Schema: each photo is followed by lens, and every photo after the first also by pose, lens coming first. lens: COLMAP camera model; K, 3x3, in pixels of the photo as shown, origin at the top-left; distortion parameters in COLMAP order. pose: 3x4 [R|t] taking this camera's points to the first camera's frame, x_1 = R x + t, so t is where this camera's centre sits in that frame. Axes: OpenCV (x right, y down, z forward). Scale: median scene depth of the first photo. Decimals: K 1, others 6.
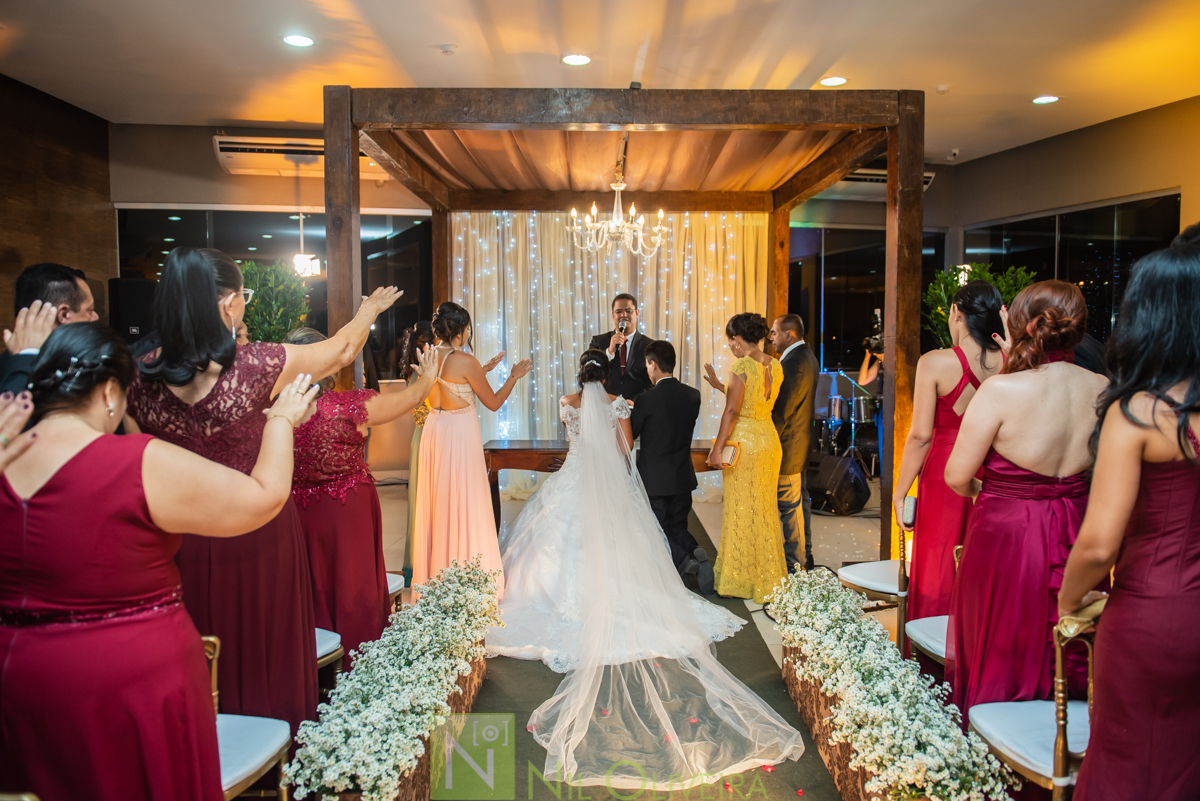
lens RADIAL K [[858.8, 0, 596.7], [0, 858.8, 405.4], [0, 0, 1]] dist [-0.044578, -0.000794]
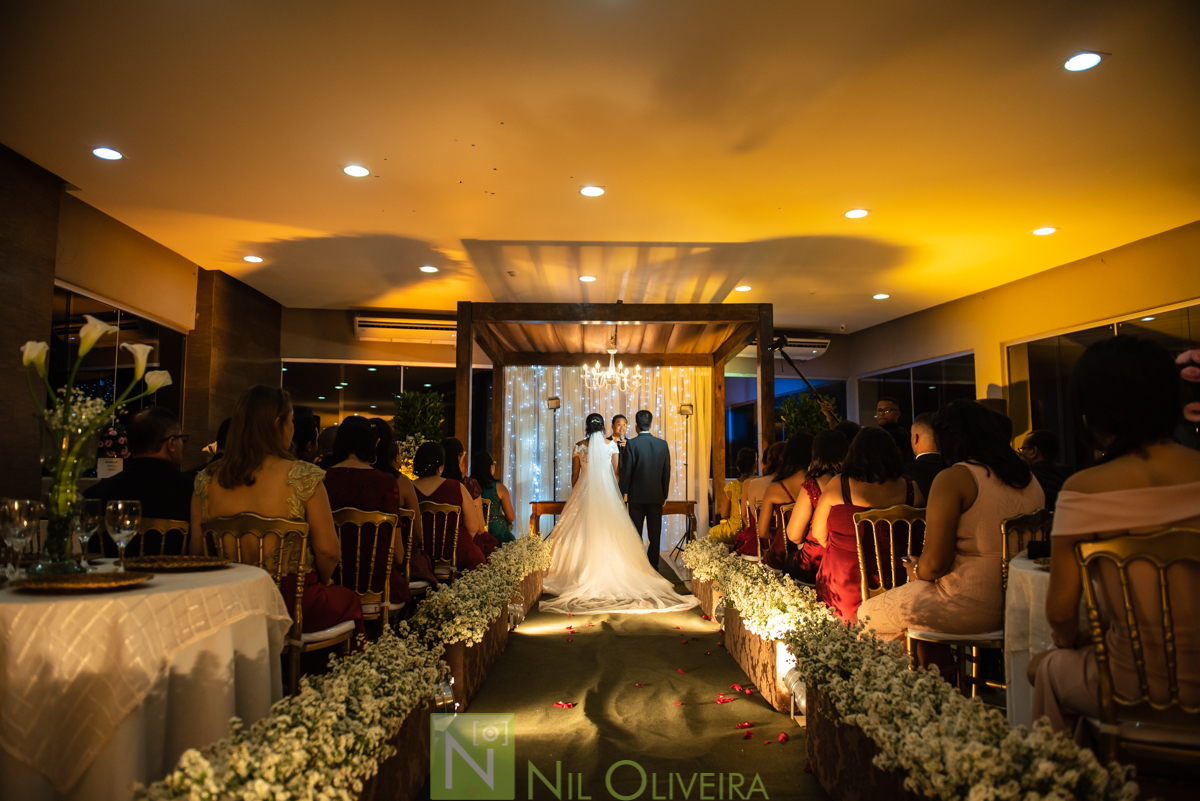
lens RADIAL K [[833.2, 0, 598.0], [0, 833.2, 402.3], [0, 0, 1]] dist [-0.042368, -0.001164]
pose [[0.999996, 0.002480, -0.001232, -0.000090], [-0.002660, 0.984048, -0.177883, 0.106058], [0.000771, 0.177885, 0.984051, -0.471836]]
